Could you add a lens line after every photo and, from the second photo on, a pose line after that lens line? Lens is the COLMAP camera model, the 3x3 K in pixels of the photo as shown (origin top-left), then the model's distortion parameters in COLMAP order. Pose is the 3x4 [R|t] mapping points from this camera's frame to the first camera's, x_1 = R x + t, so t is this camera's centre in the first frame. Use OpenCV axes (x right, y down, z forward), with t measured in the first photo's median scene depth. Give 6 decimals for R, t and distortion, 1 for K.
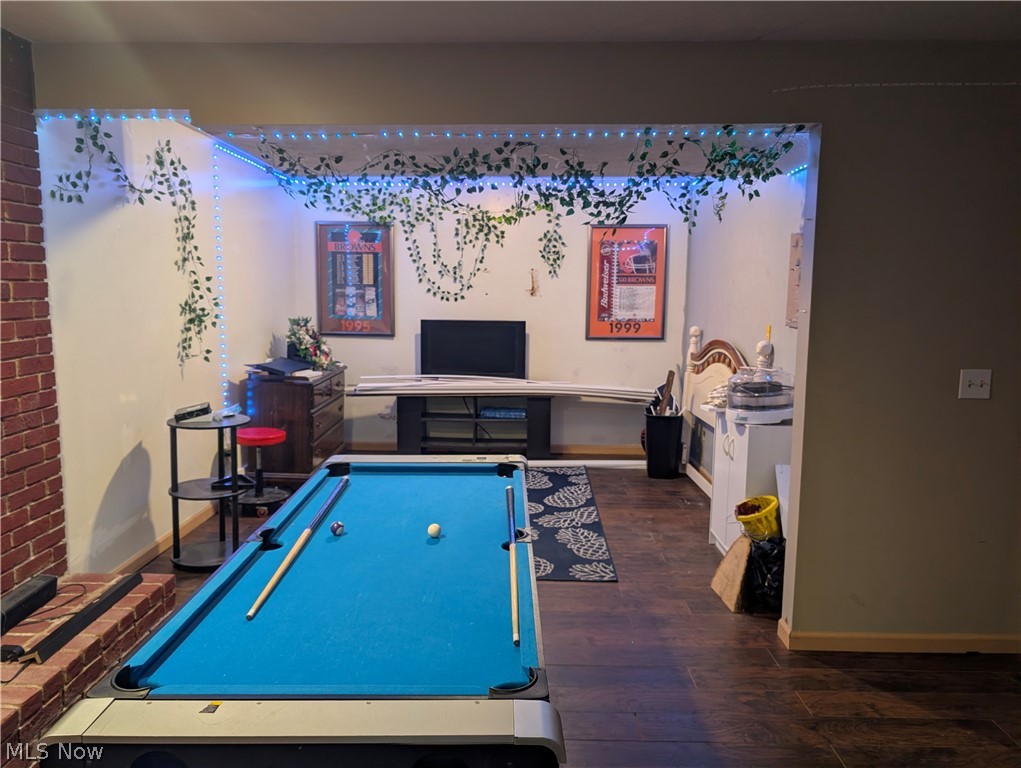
lens RADIAL K [[747.4, 0, 509.0], [0, 747.4, 382.9], [0, 0, 1]] dist [0.029140, -0.020767]
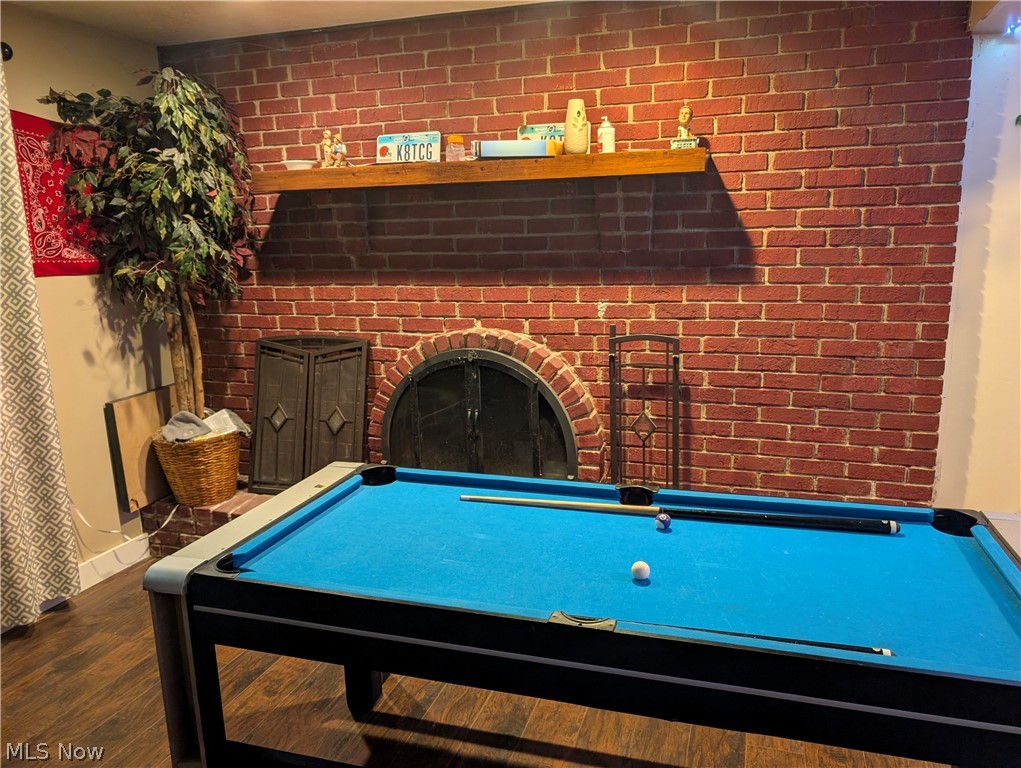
lens RADIAL K [[747.4, 0, 510.5], [0, 747.4, 384.4], [0, 0, 1]] dist [0.029140, -0.020767]
pose [[-0.300857, 0.191352, -0.934275, 0.456685], [-0.102058, 0.967577, 0.231038, -0.106792], [0.948193, 0.164860, -0.271573, 0.796573]]
